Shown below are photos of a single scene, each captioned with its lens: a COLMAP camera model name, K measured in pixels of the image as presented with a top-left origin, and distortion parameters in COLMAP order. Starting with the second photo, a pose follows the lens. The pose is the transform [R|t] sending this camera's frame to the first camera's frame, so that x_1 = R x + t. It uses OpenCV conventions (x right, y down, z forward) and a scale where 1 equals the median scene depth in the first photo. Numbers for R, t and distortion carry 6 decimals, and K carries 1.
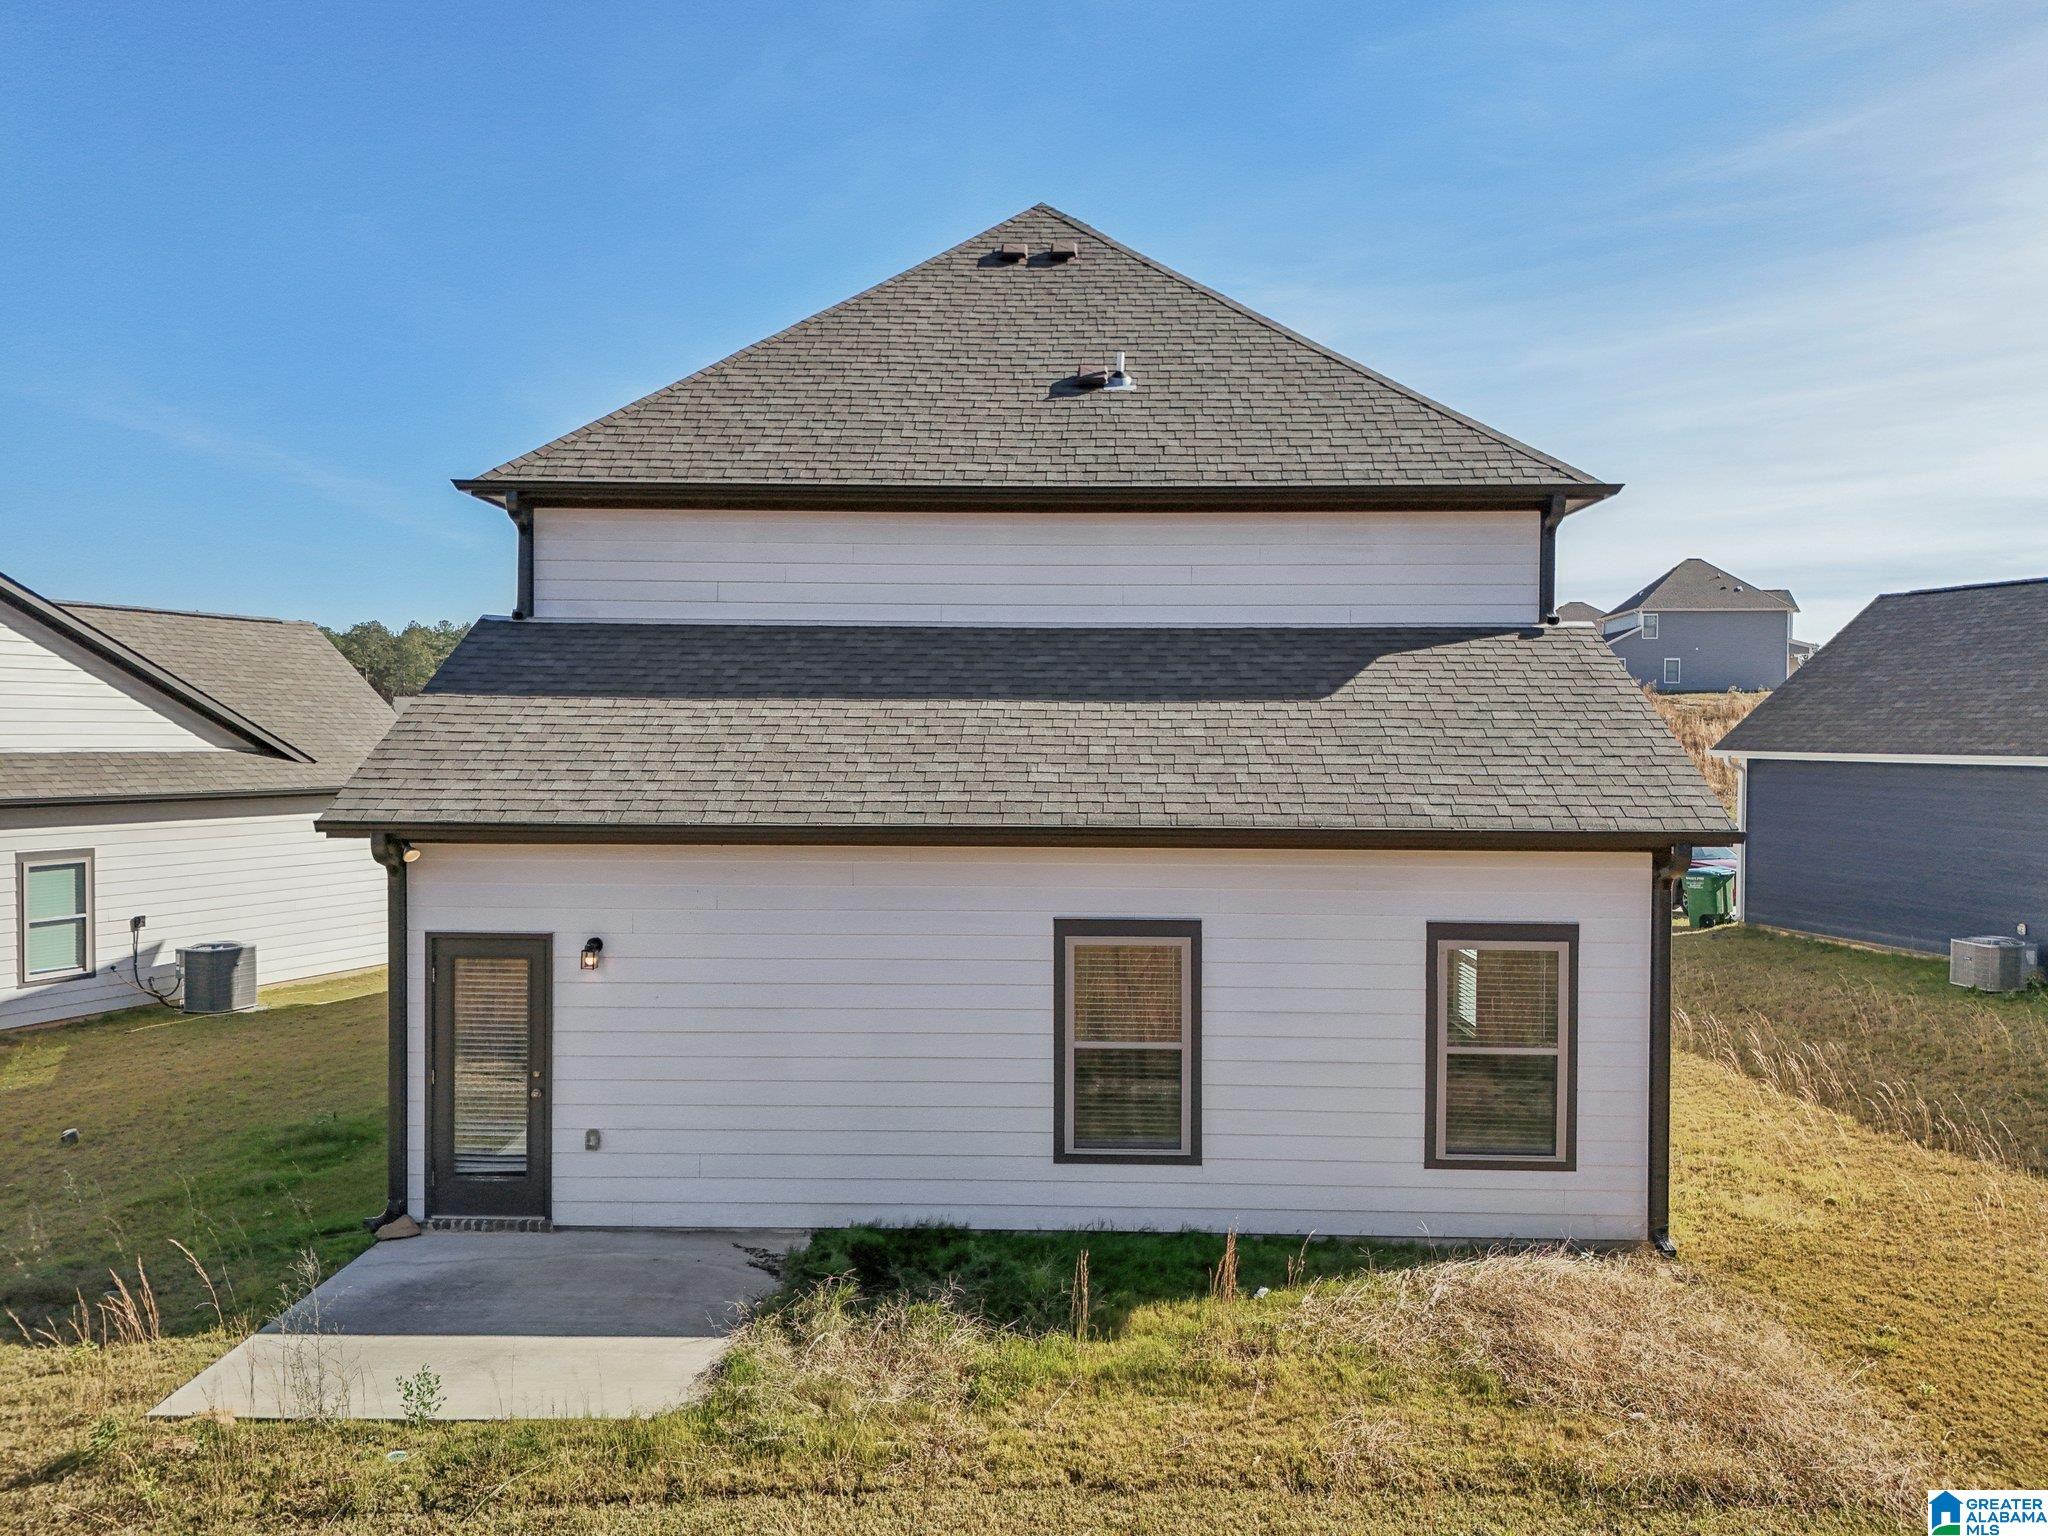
lens RADIAL K [[1534.1, 0, 1026.5], [0, 1534.1, 725.8], [0, 0, 1]] dist [0.087262, -0.086363]
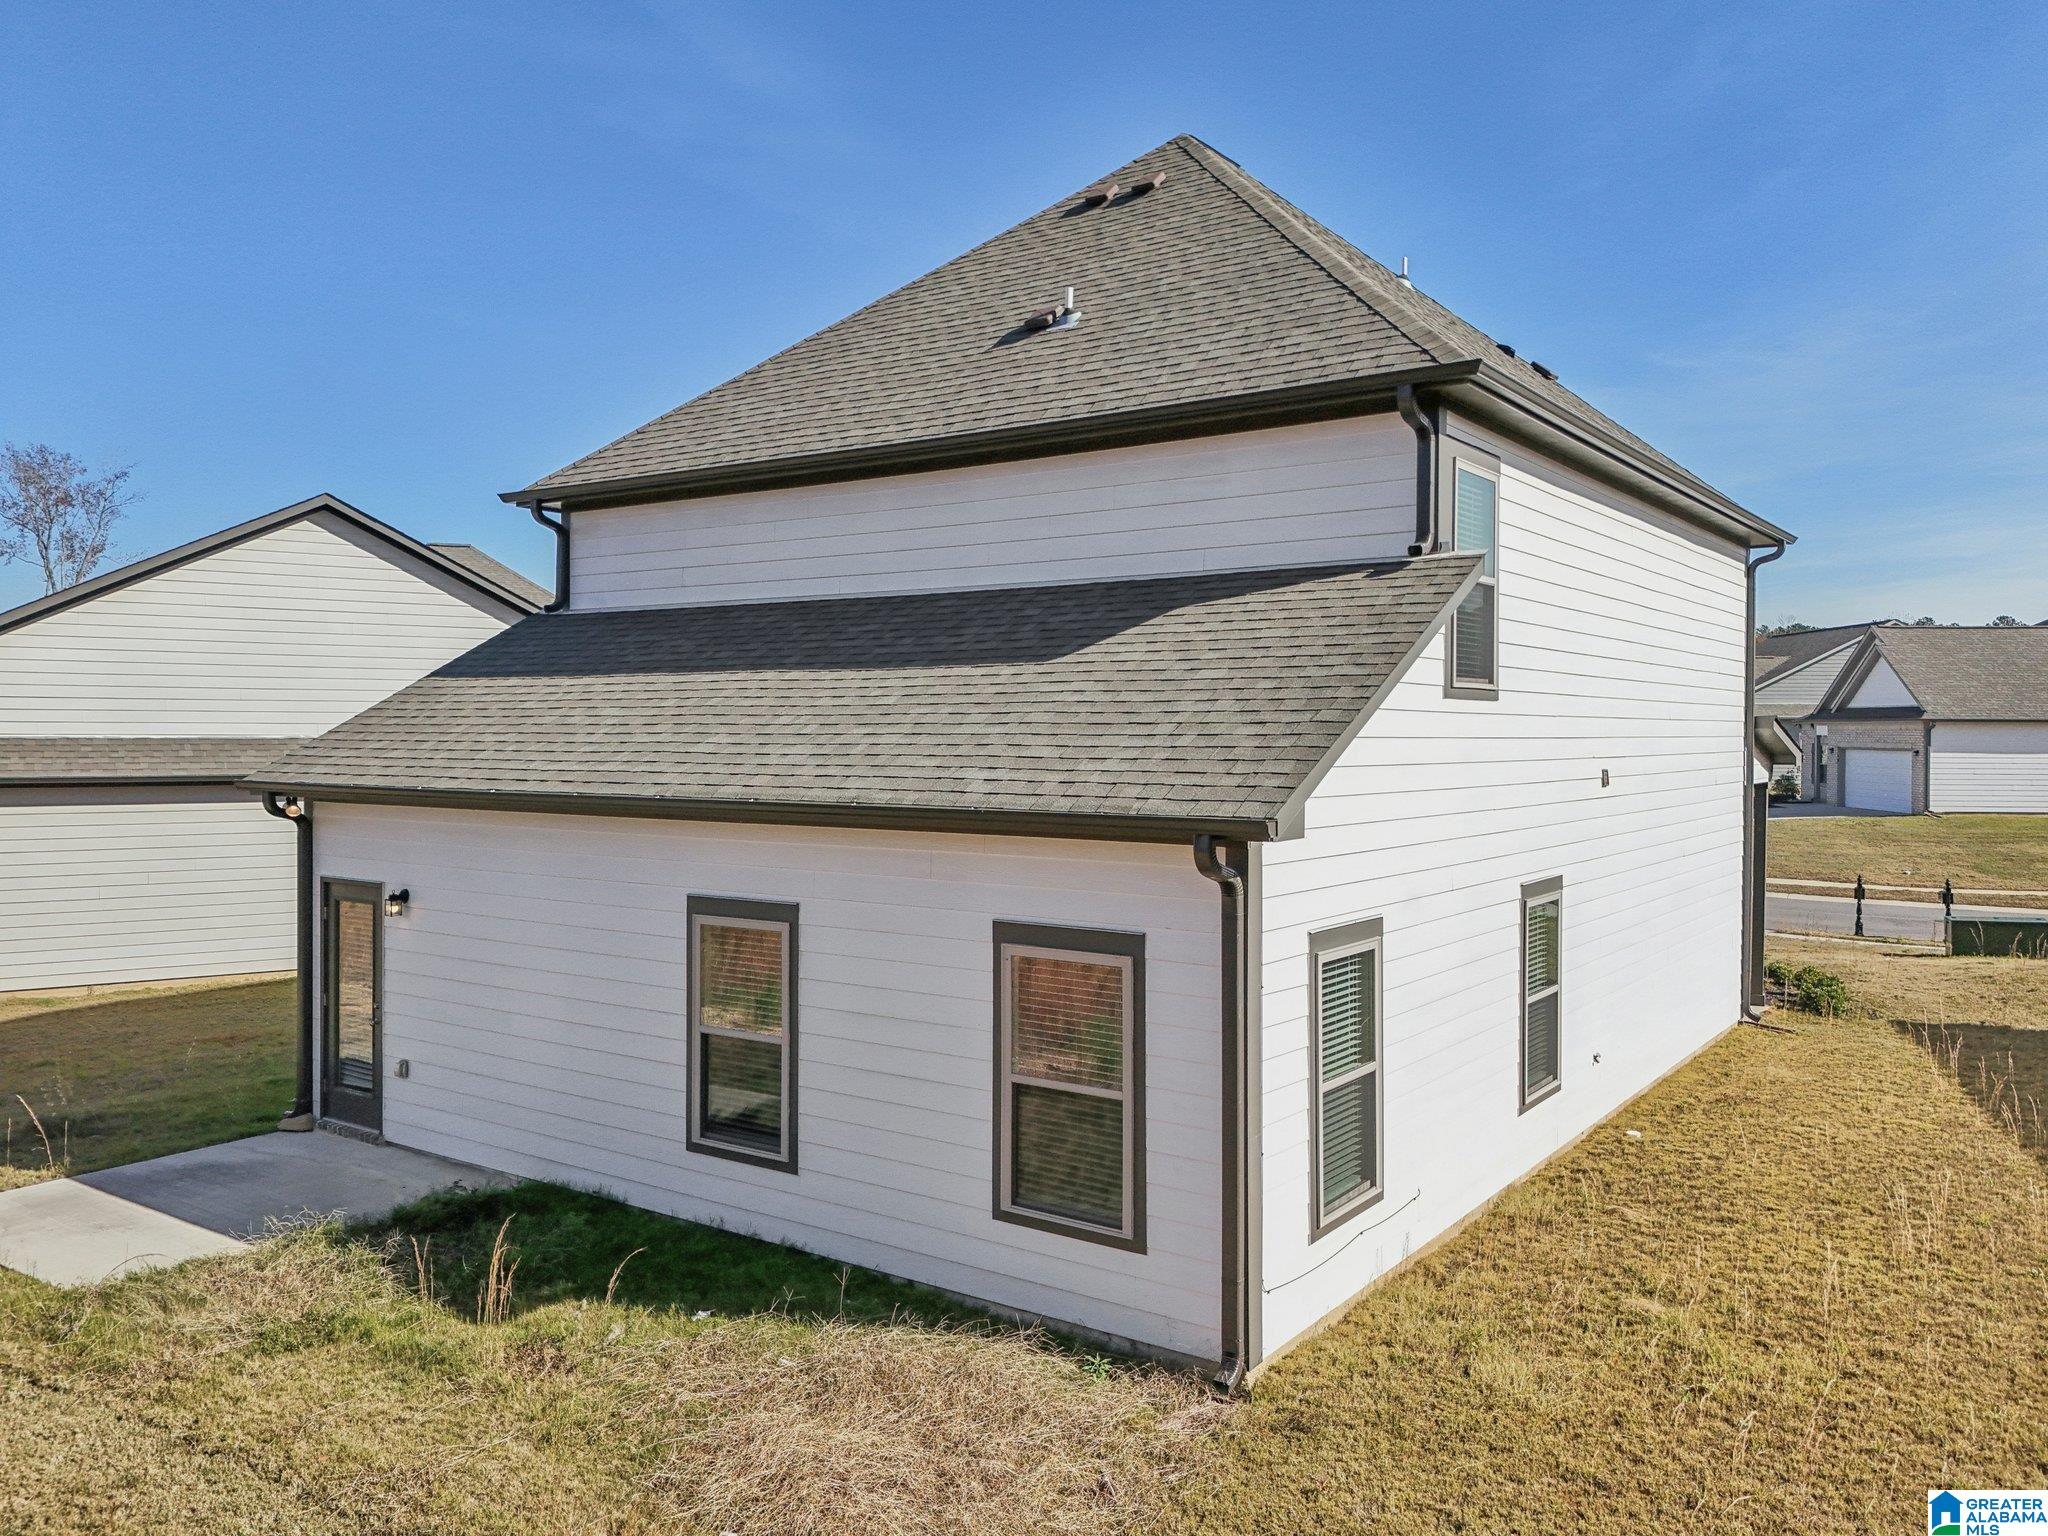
lens RADIAL K [[1534.1, 0, 1026.5], [0, 1534.1, 725.8], [0, 0, 1]] dist [0.087262, -0.086363]
pose [[0.828261, -0.004863, -0.560321, 0.728090], [0.001391, 0.999977, -0.006621, 0.027057], [0.560341, 0.004705, 0.828249, 0.320618]]
